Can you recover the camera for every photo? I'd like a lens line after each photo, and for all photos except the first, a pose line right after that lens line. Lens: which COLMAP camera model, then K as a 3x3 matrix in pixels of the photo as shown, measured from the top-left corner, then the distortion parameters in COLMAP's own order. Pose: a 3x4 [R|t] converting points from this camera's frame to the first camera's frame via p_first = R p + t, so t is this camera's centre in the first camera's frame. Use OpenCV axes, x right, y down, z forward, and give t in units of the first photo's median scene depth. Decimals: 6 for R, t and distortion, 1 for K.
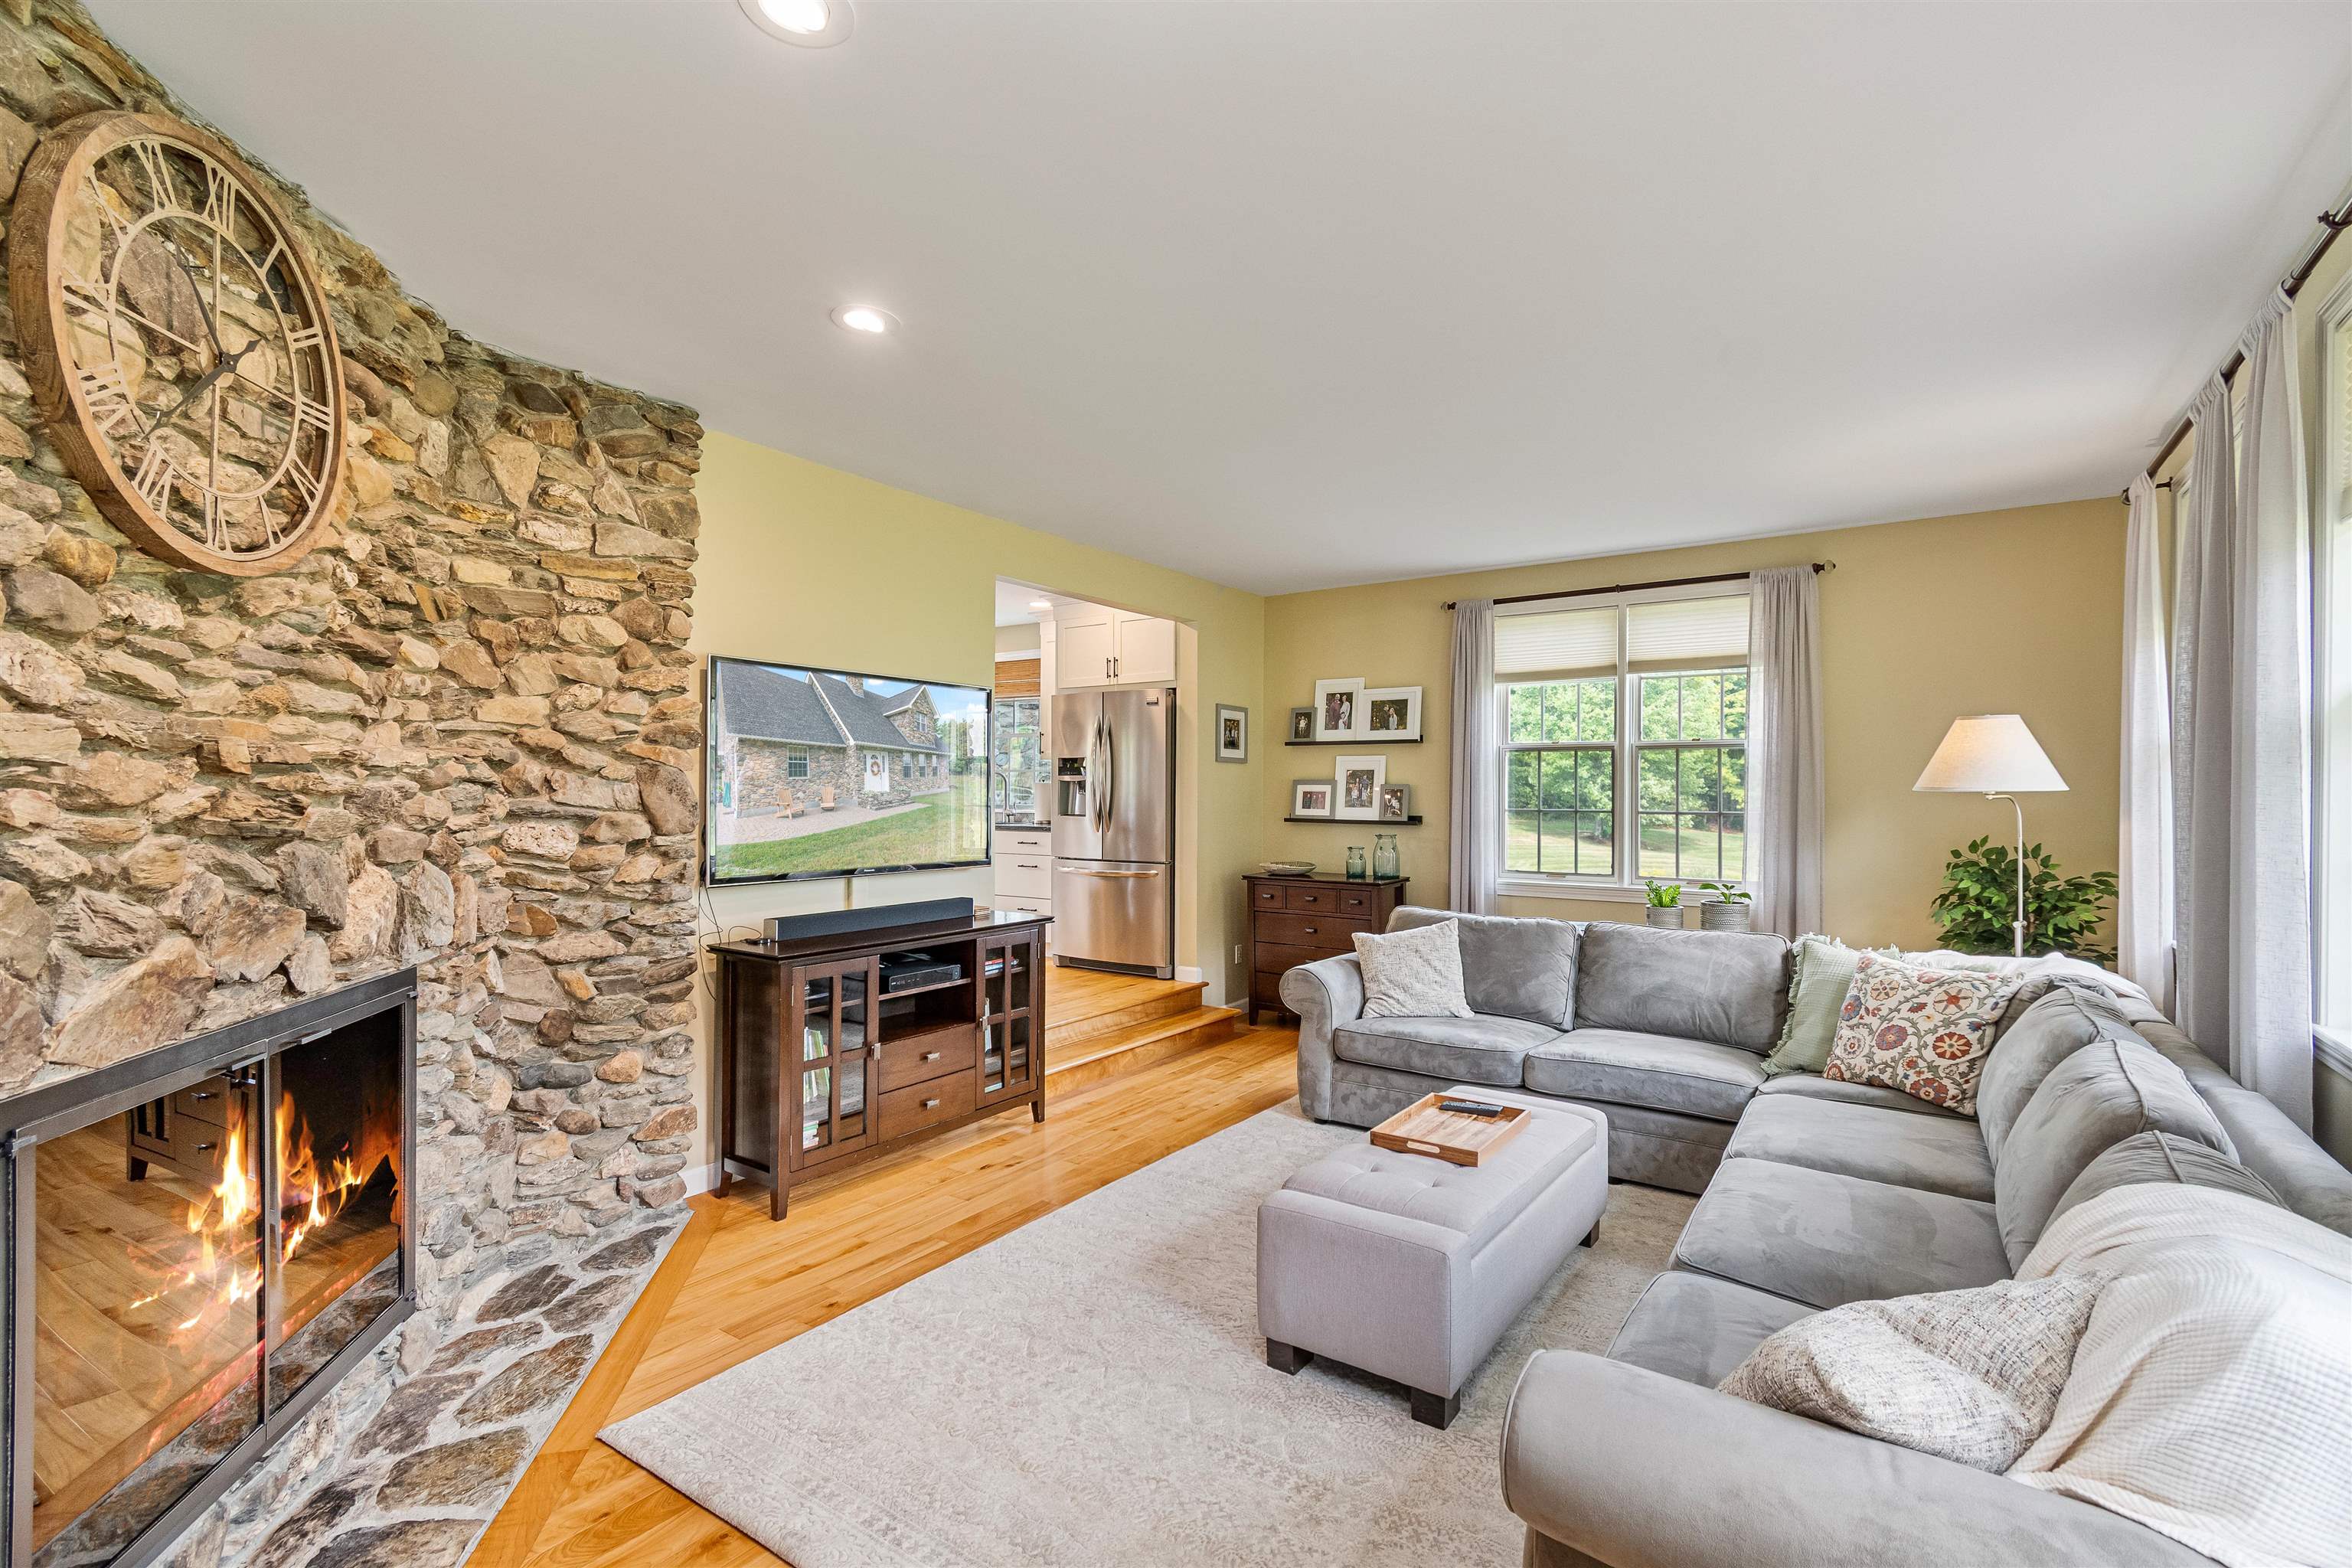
lens RADIAL K [[1055.2, 0, 1227.3], [0, 1055.2, 791.8], [0, 0, 1]] dist [-0.001064, 0.000609]
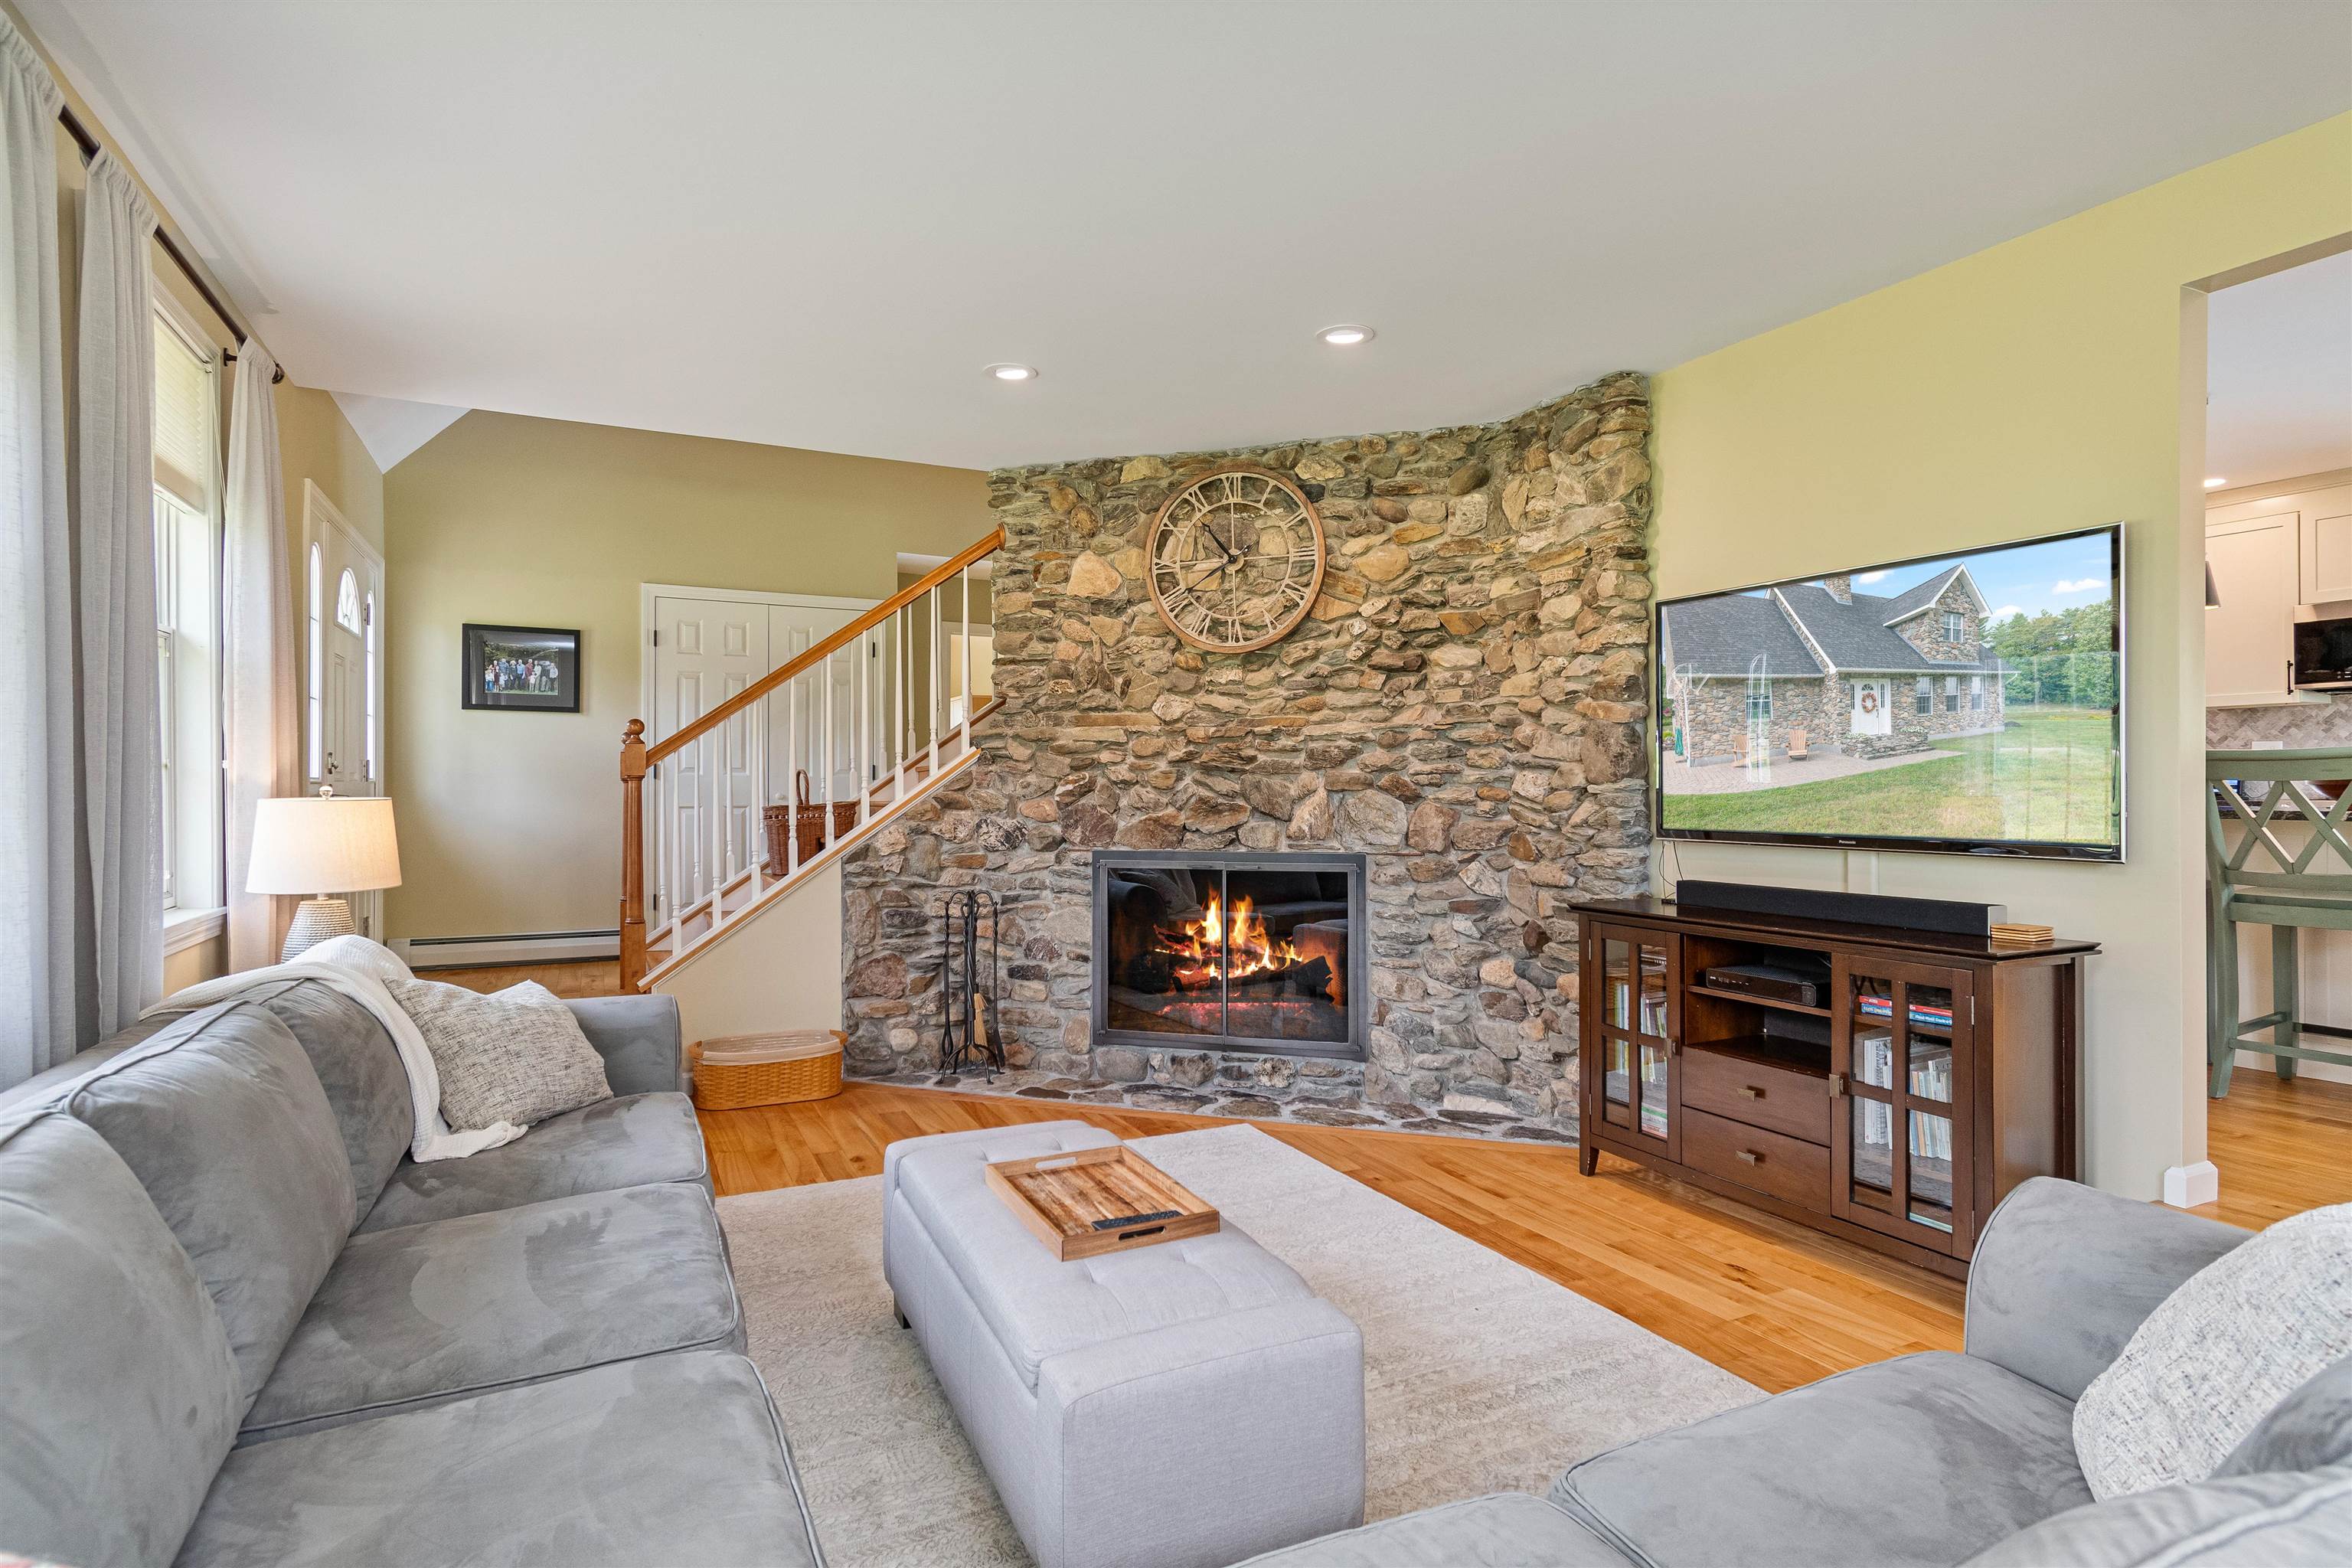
lens RADIAL K [[1212.1, 0, 1178.3], [0, 1212.1, 780.1], [0, 0, 1]] dist [0.002508, -0.000526]
pose [[-0.510934, -0.007116, -0.859590, 0.733397], [-0.001586, 0.999972, -0.007335, 0.045475], [0.859618, -0.002384, -0.510931, 1.229421]]
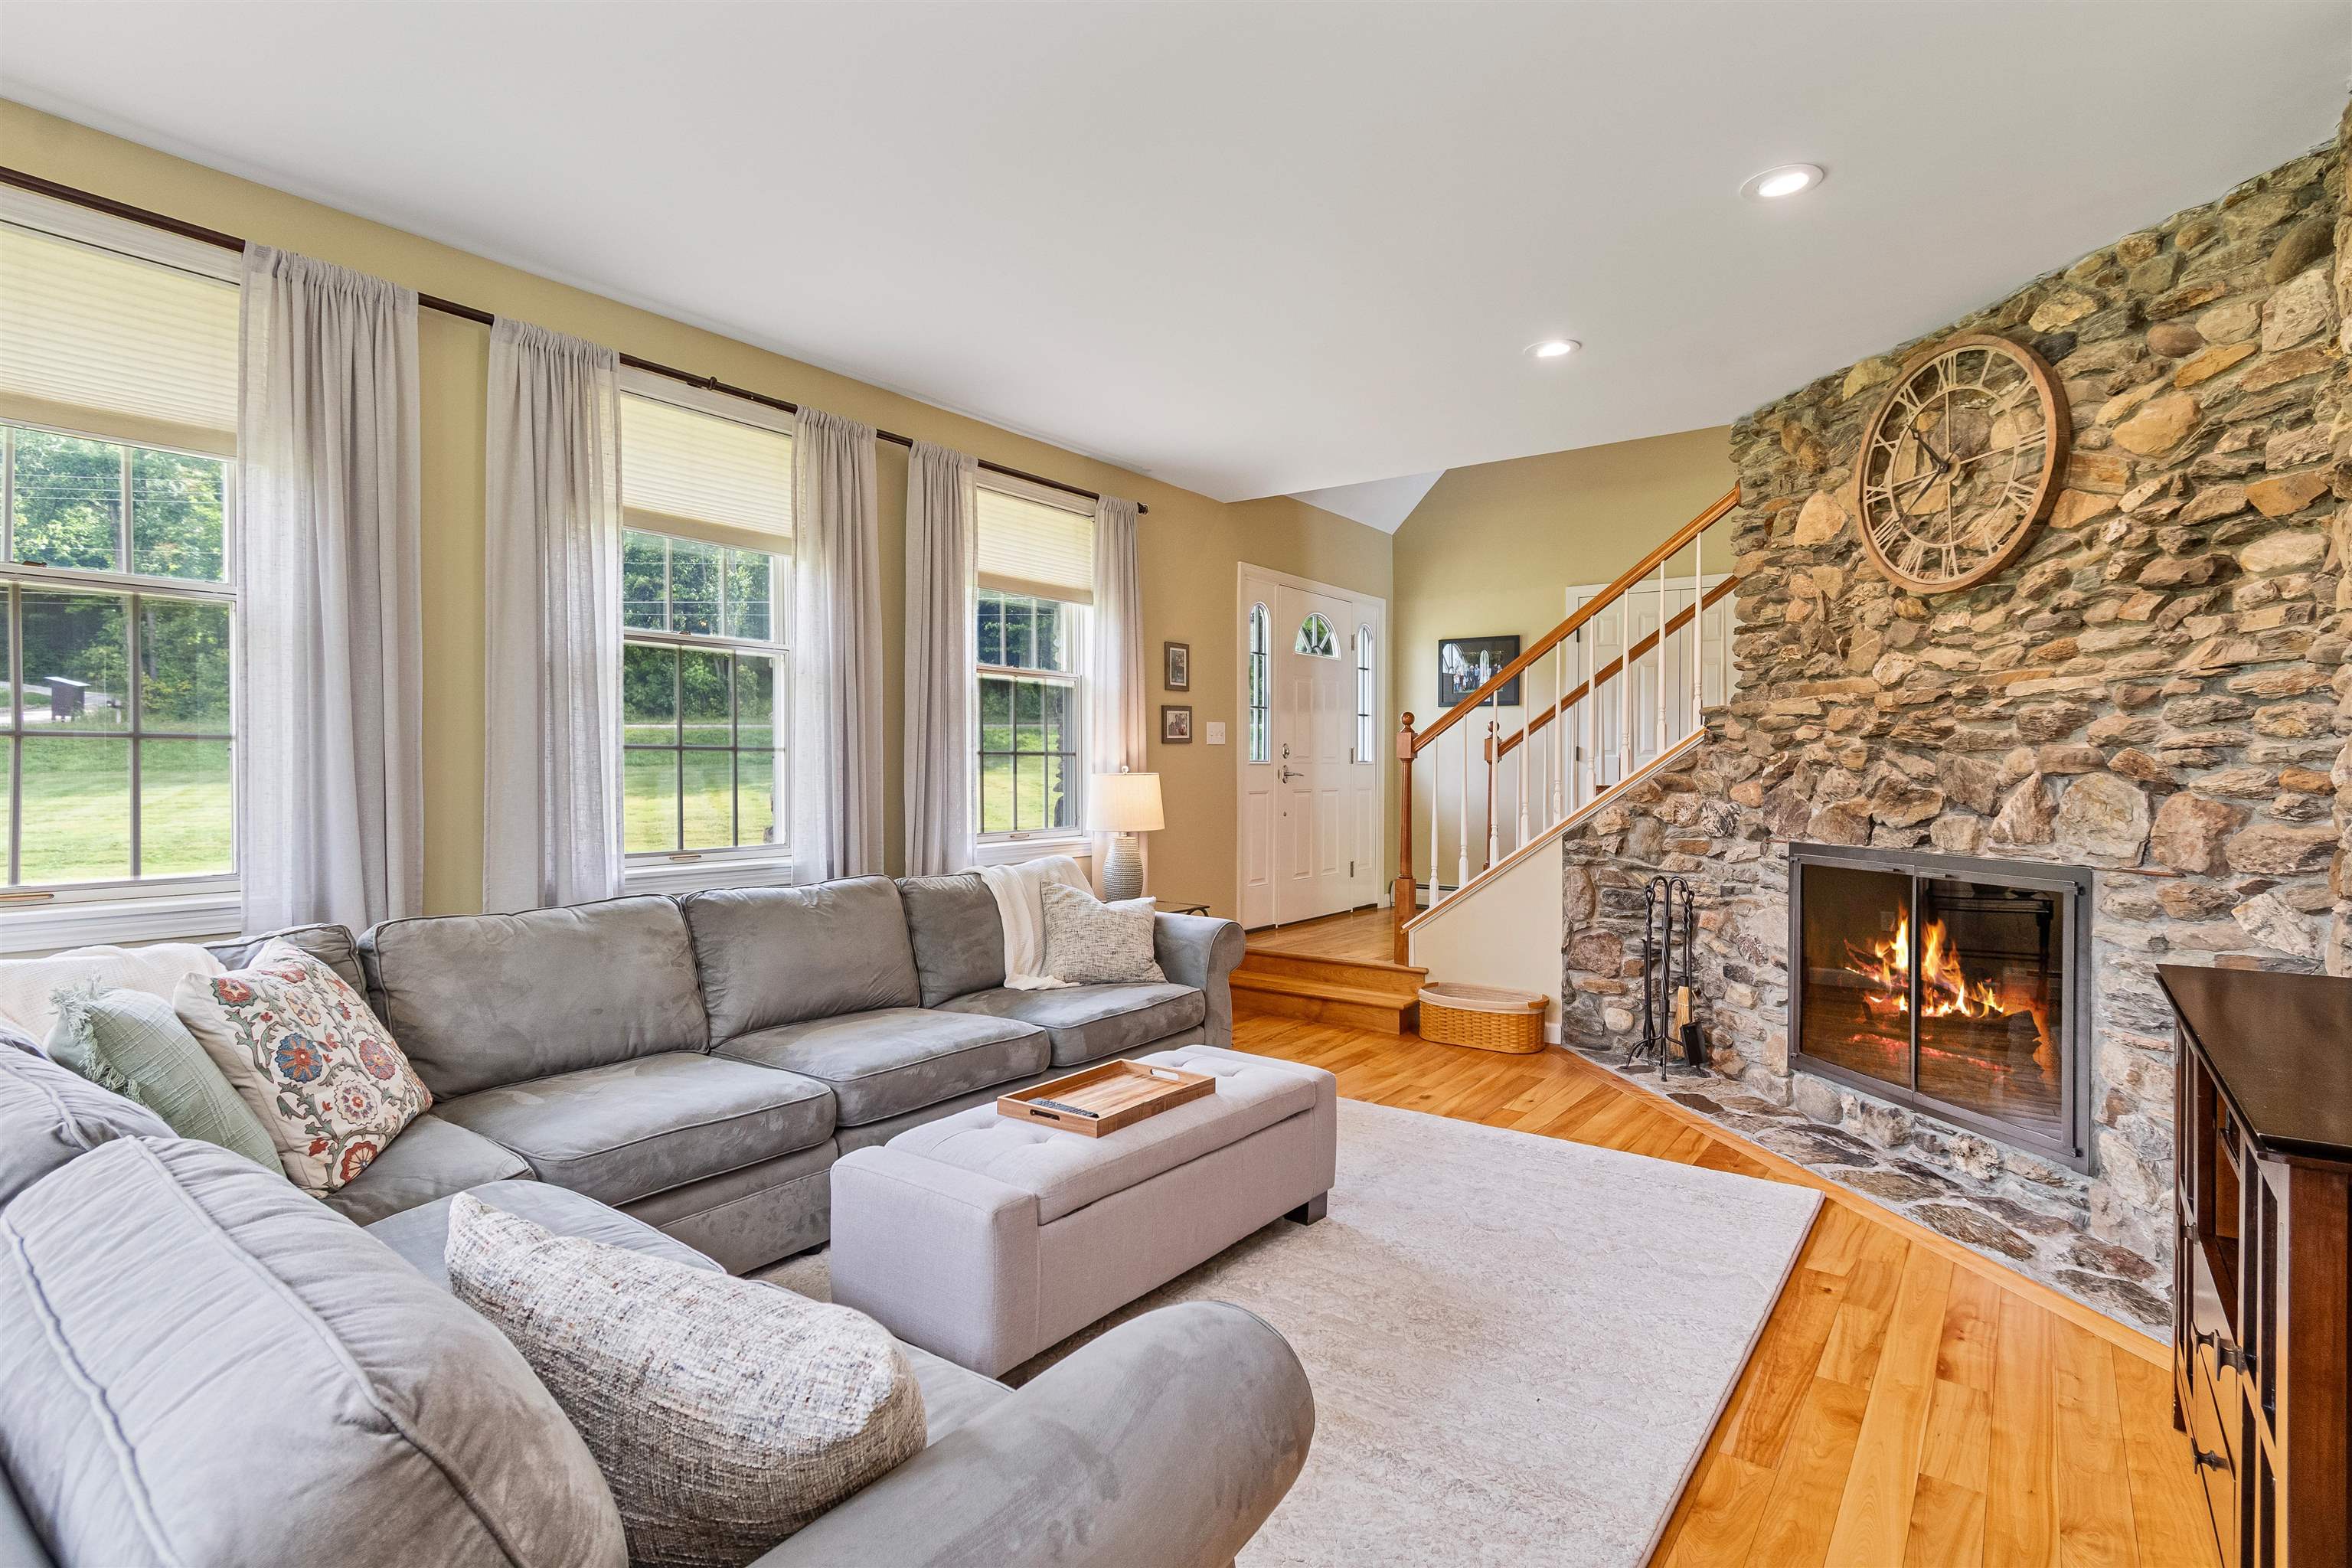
lens RADIAL K [[1163.0, 0, 1177.8], [0, 1163.0, 779.8], [0, 0, 1]] dist [-0.006579, -0.002353]
pose [[-0.997954, -0.008435, 0.063385, 0.087324], [-0.007783, 0.999914, 0.010530, 0.047039], [-0.063468, 0.010015, -0.997934, 1.632168]]
